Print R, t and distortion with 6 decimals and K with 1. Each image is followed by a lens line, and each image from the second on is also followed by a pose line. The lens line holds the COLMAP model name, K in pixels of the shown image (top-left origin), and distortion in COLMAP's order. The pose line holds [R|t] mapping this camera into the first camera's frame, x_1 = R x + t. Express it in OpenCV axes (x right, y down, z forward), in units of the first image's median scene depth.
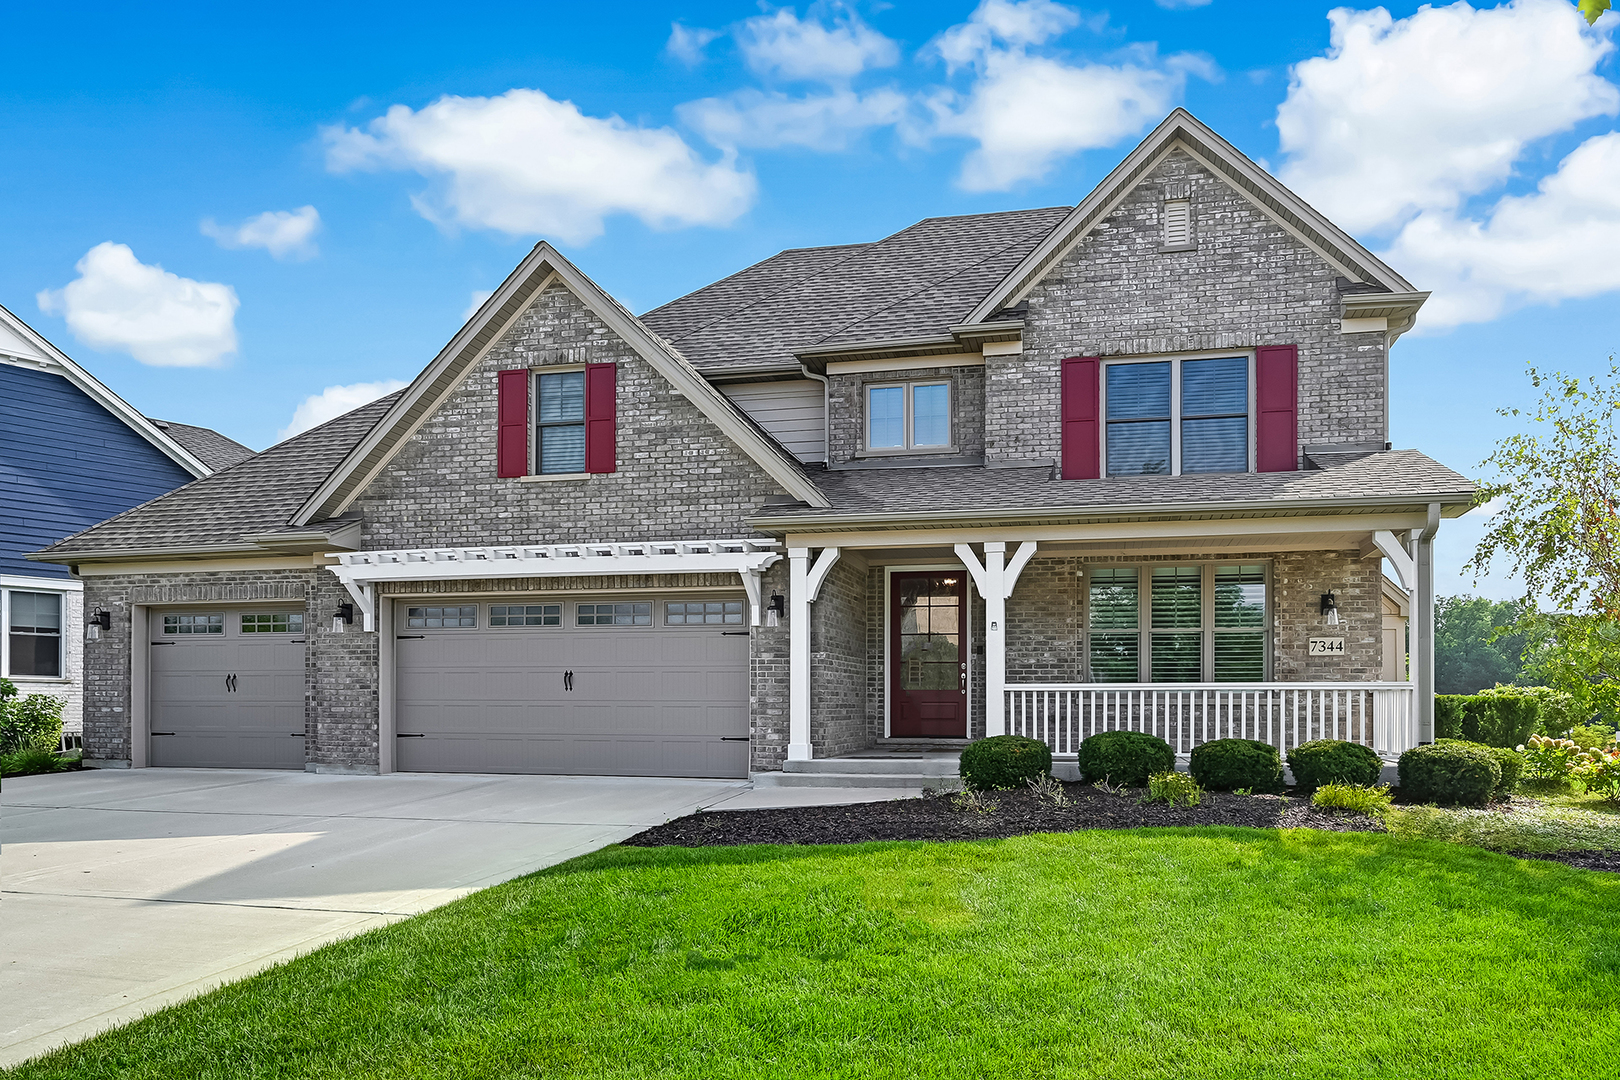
lens RADIAL K [[924.8, 0, 789.5], [0, 924.8, 610.3], [0, 0, 1]] dist [-0.005577, 0.002644]
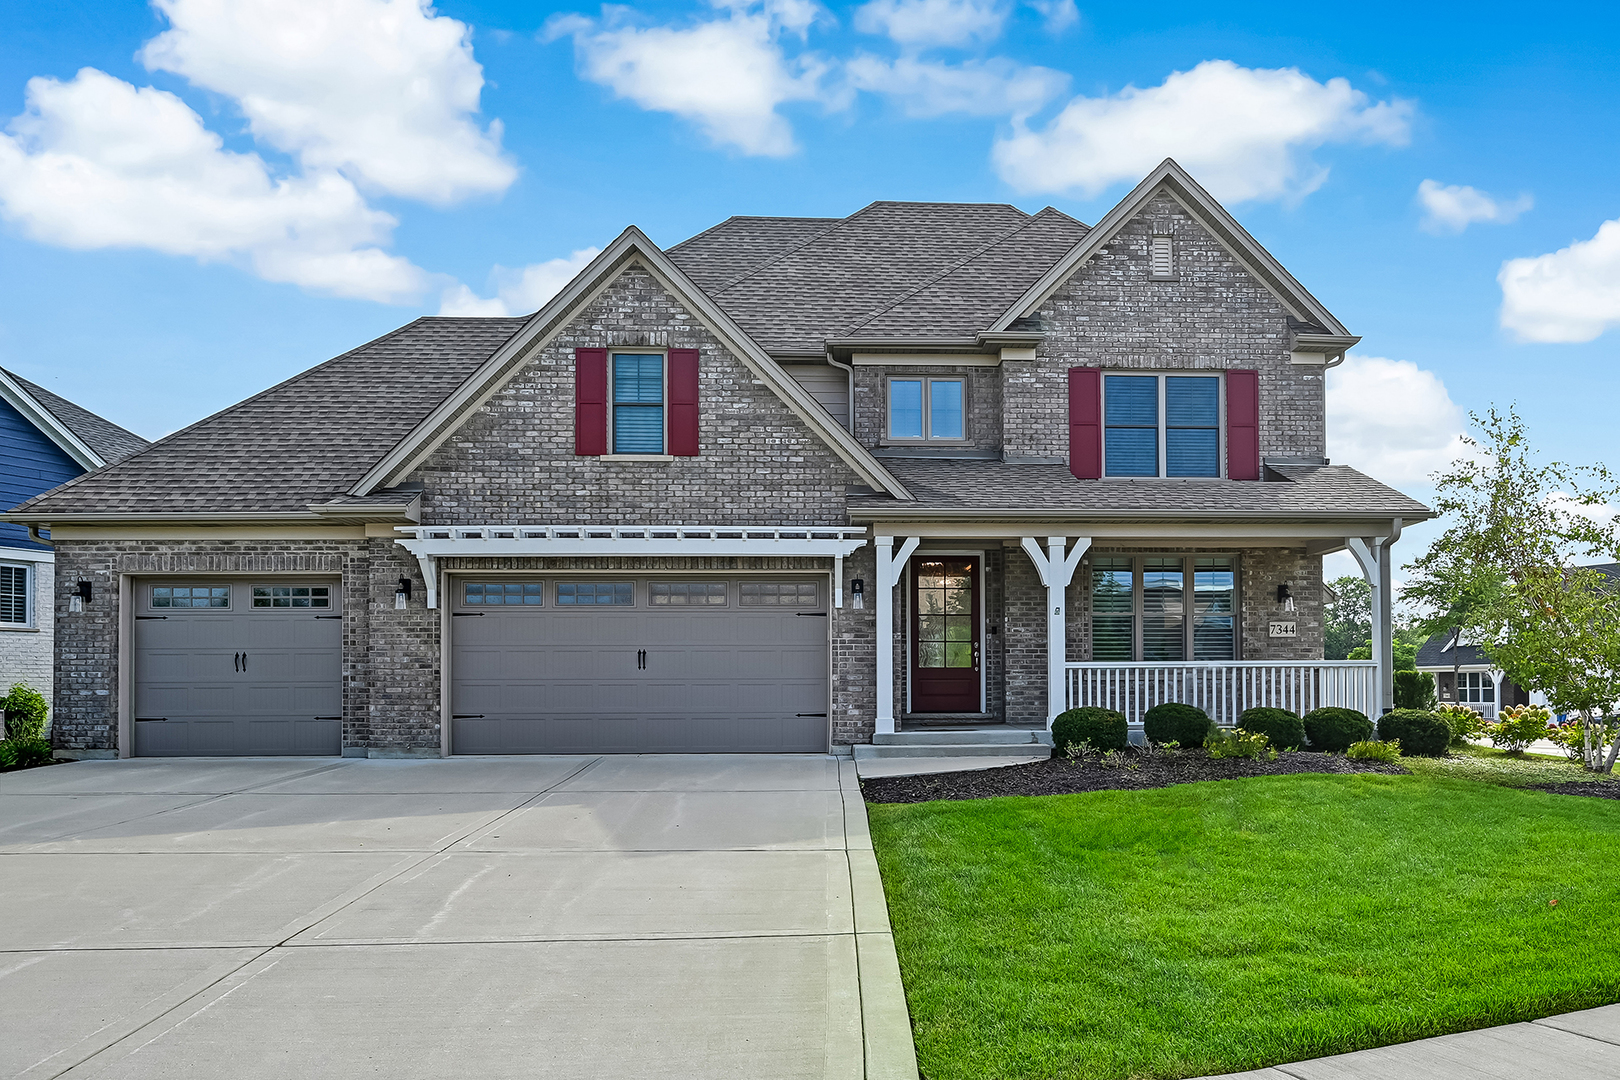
lens RADIAL K [[1041.1, 0, 808.2], [0, 1041.1, 550.7], [0, 0, 1]] dist [-0.002170, -0.007250]
pose [[0.969746, 0.024177, 0.242916, -0.330536], [-0.018155, 0.999471, -0.026997, -0.014304], [-0.243440, 0.021770, 0.969672, -0.139658]]
